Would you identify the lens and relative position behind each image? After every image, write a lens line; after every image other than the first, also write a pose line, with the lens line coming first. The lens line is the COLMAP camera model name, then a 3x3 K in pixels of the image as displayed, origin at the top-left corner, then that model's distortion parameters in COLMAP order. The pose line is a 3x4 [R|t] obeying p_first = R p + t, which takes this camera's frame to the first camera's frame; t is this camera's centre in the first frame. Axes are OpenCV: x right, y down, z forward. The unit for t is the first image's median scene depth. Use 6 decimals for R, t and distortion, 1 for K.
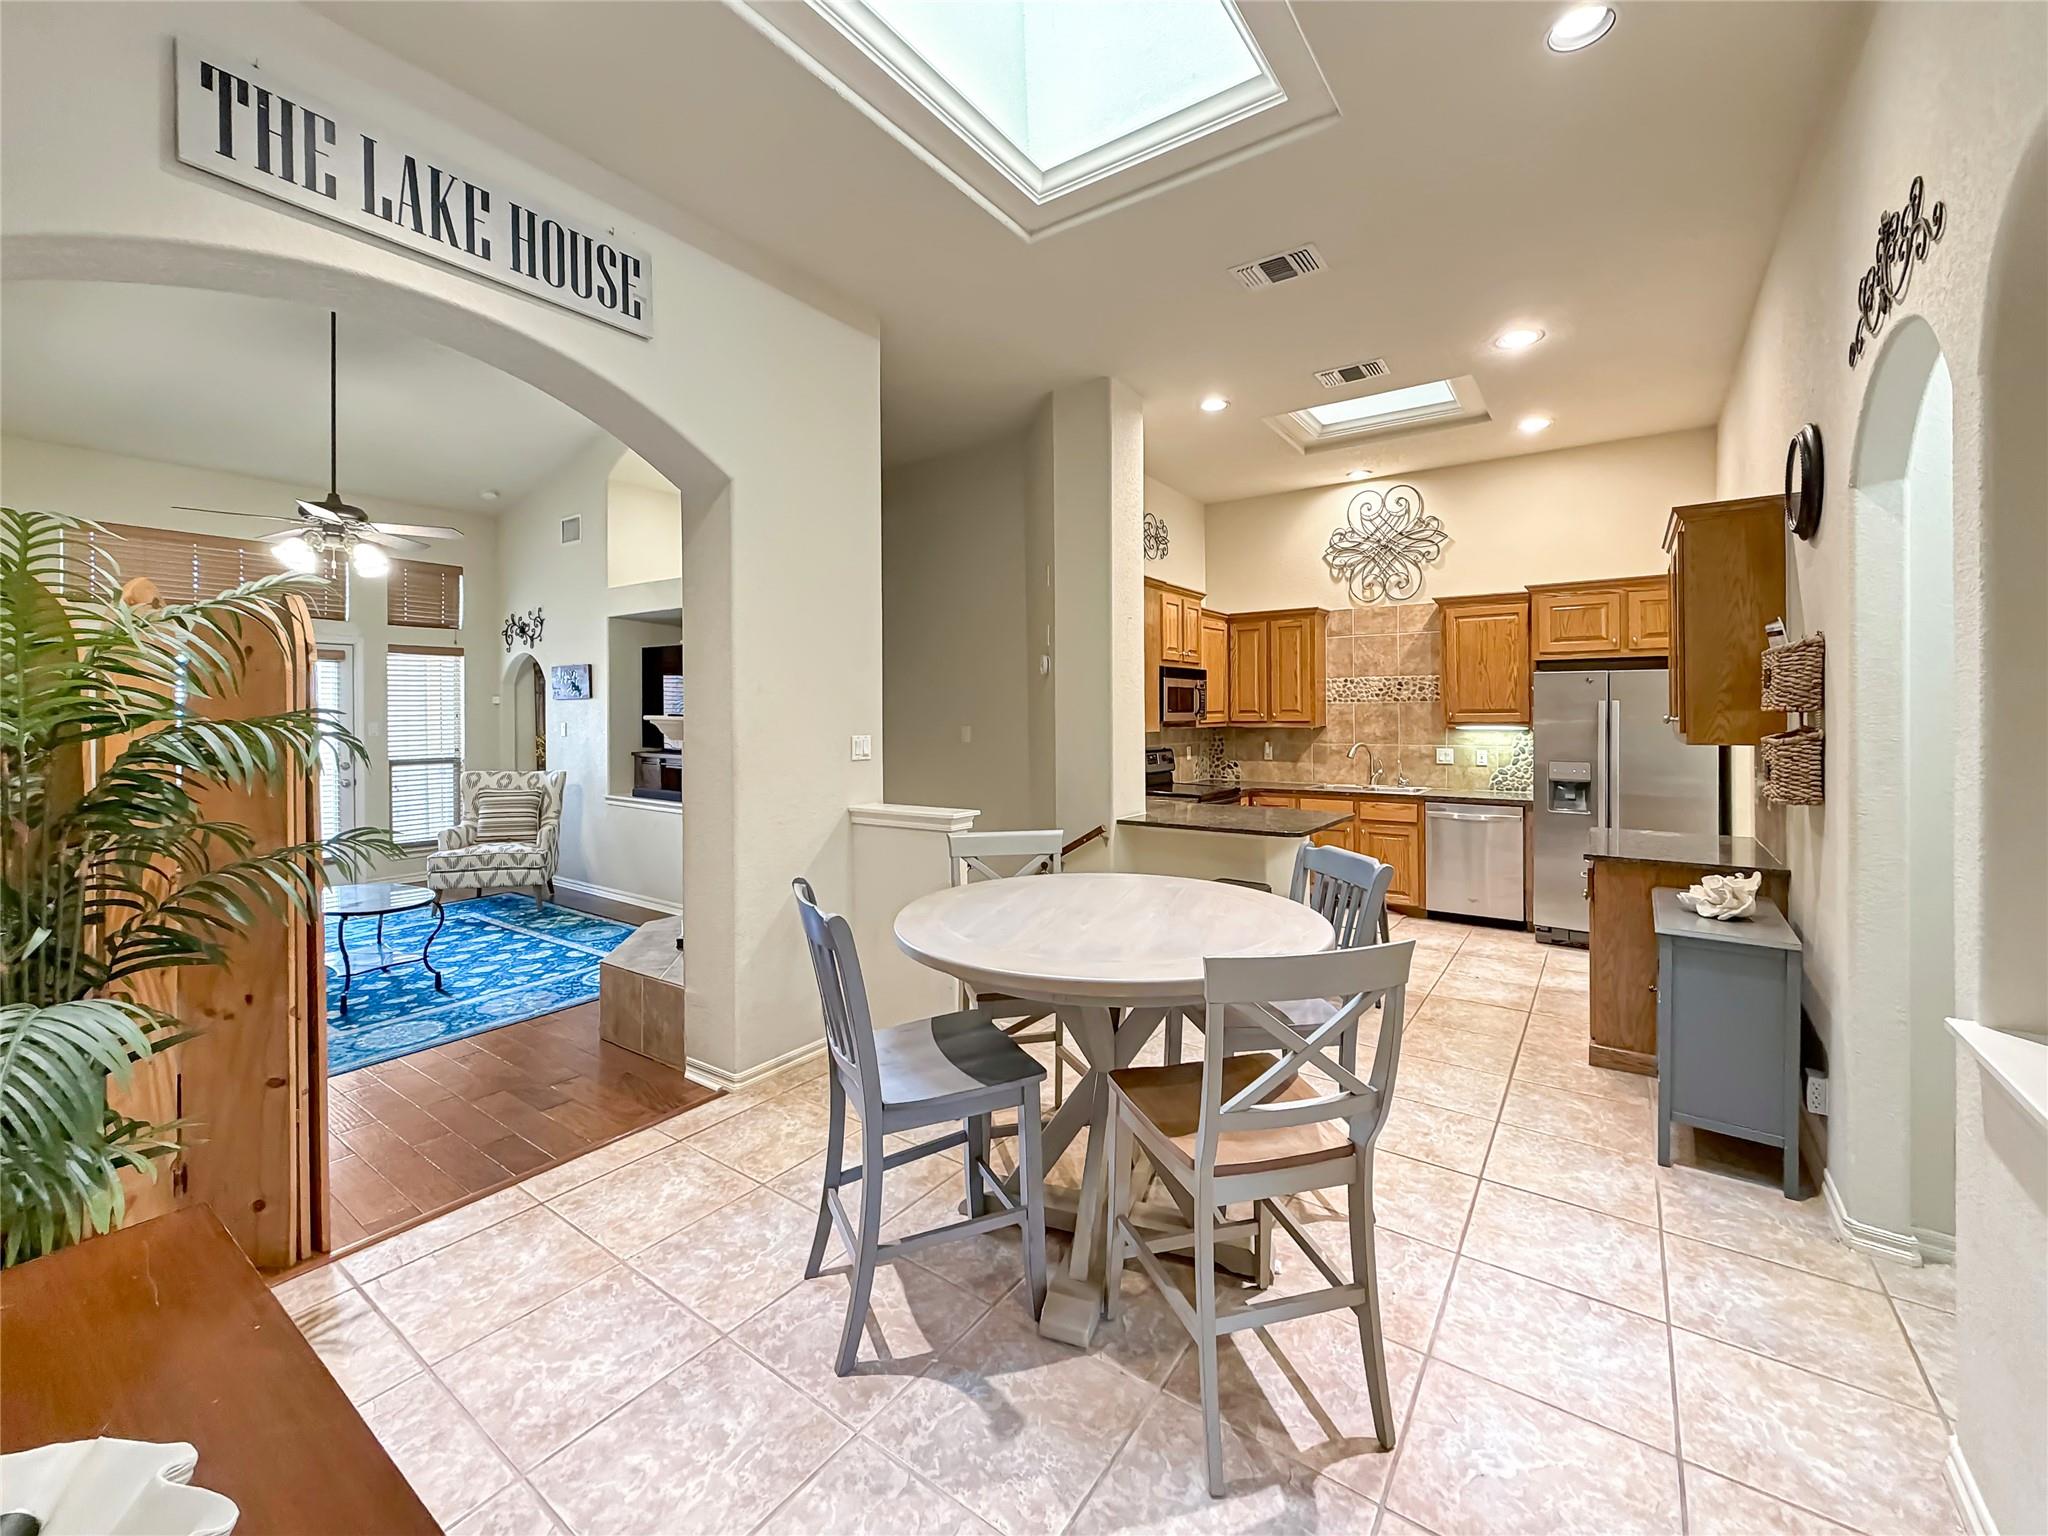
lens RADIAL K [[837.9, 0, 1015.7], [0, 837.9, 713.8], [0, 0, 1]] dist [-0.002141, -0.000360]
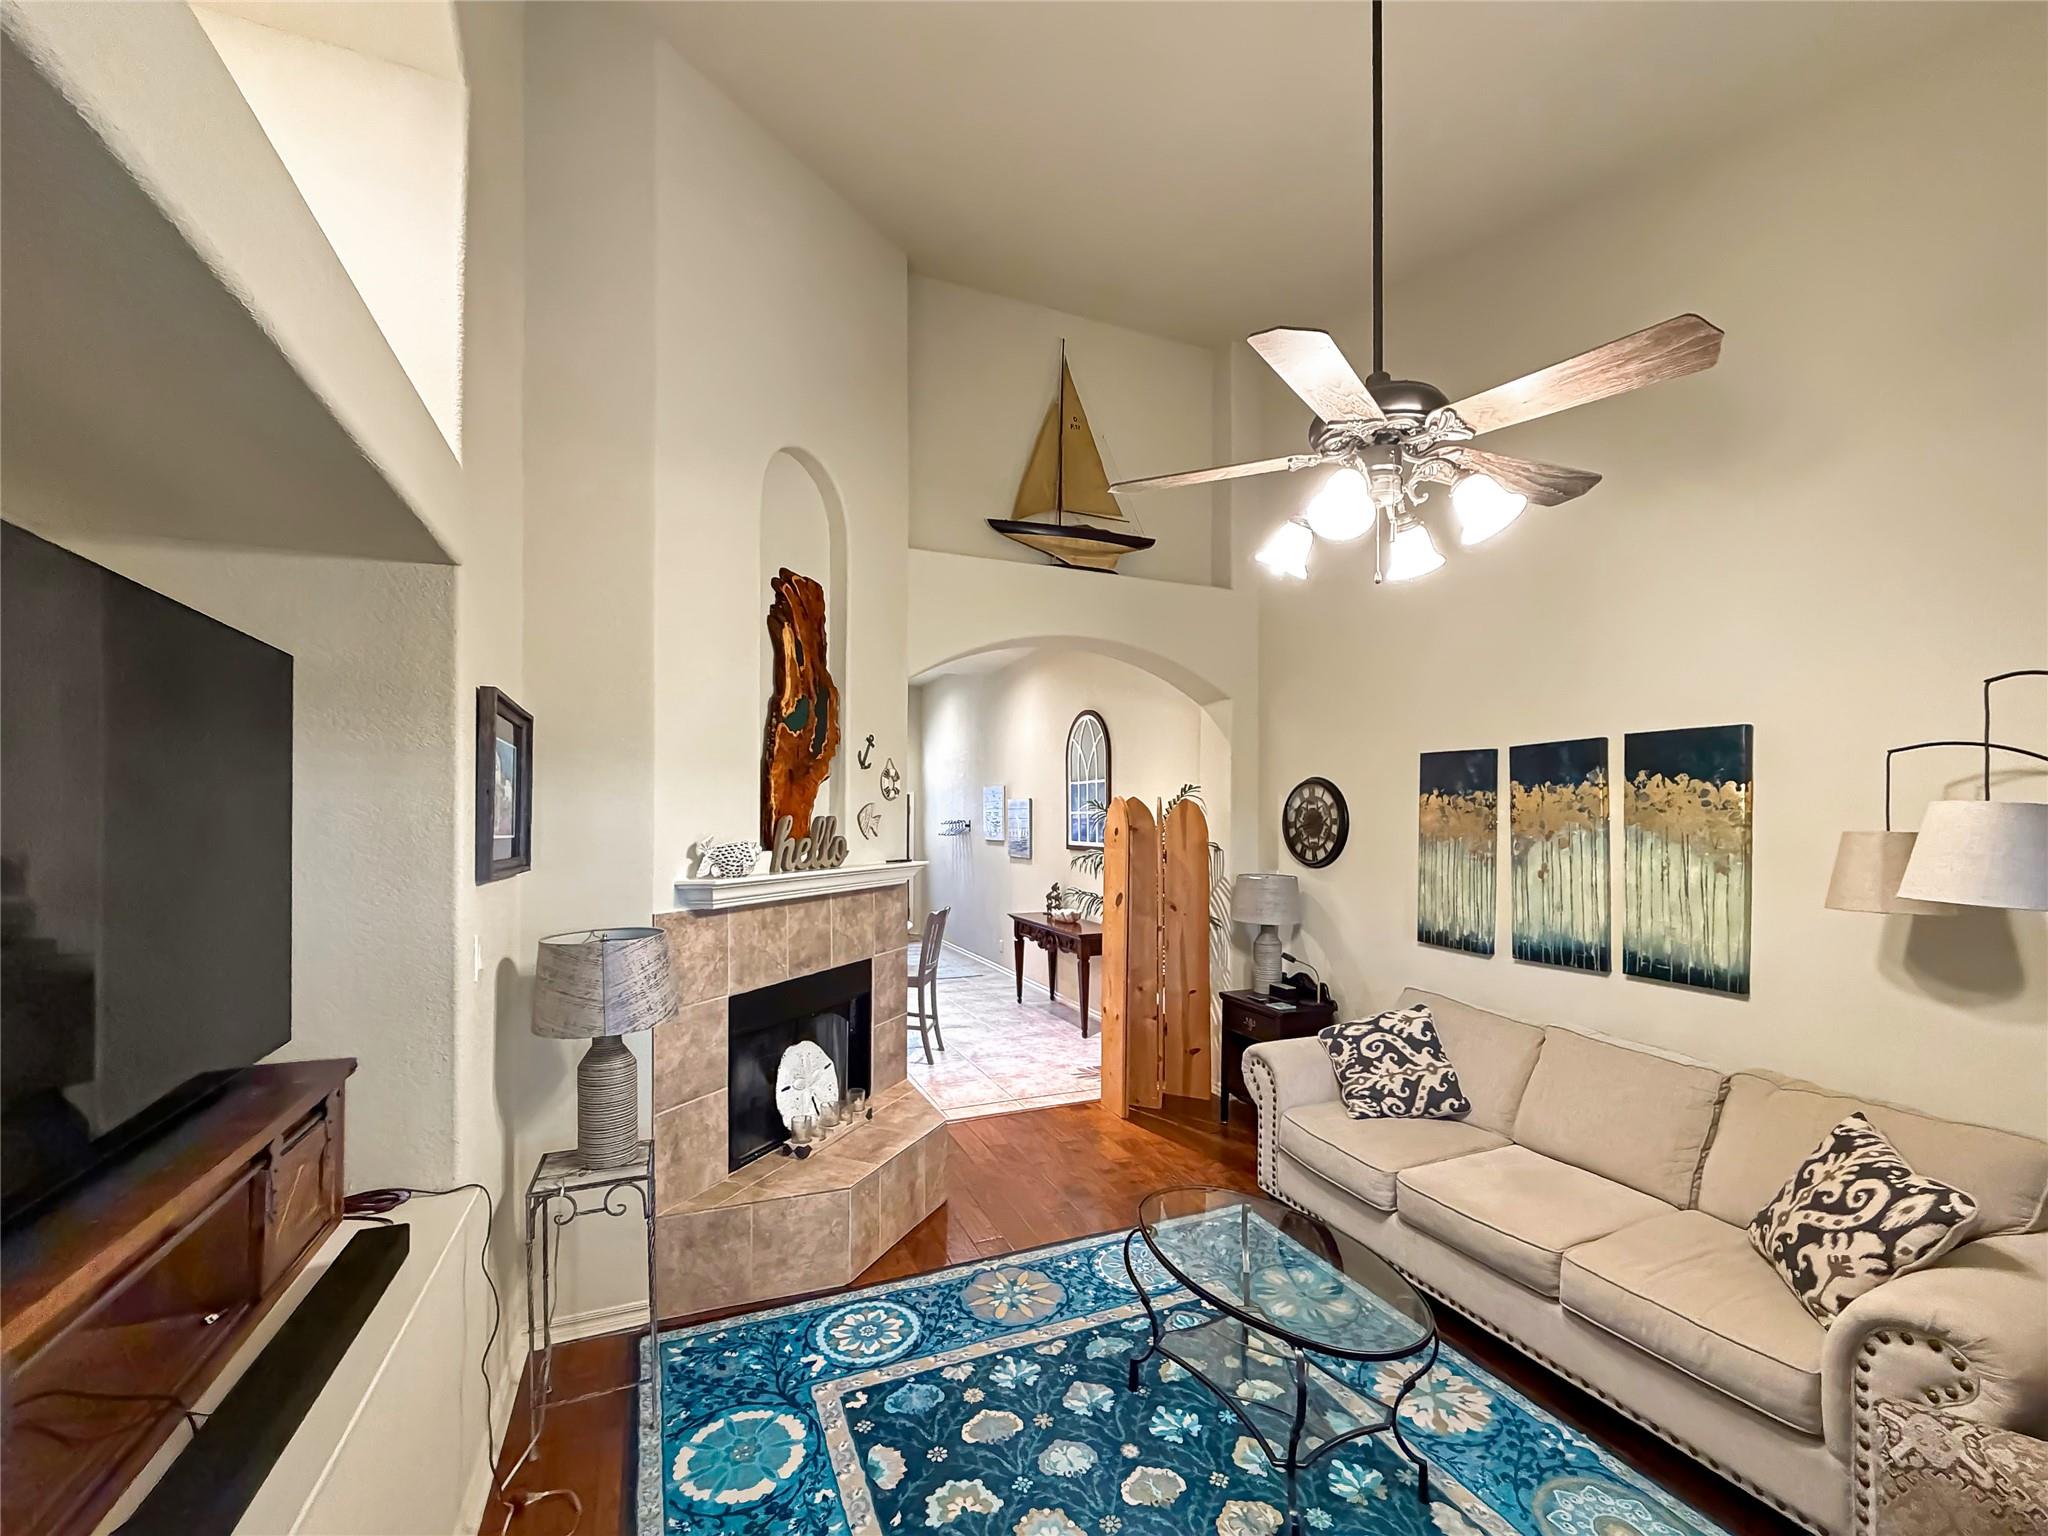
lens RADIAL K [[839.7, 0, 1039.2], [0, 839.7, 825.7], [0, 0, 1]] dist [-0.000353, 0.000126]
pose [[-0.858101, -0.005216, 0.513454, -0.637852], [-0.002329, 0.999978, 0.006266, -0.029760], [-0.513475, 0.004182, -0.858094, 1.044240]]
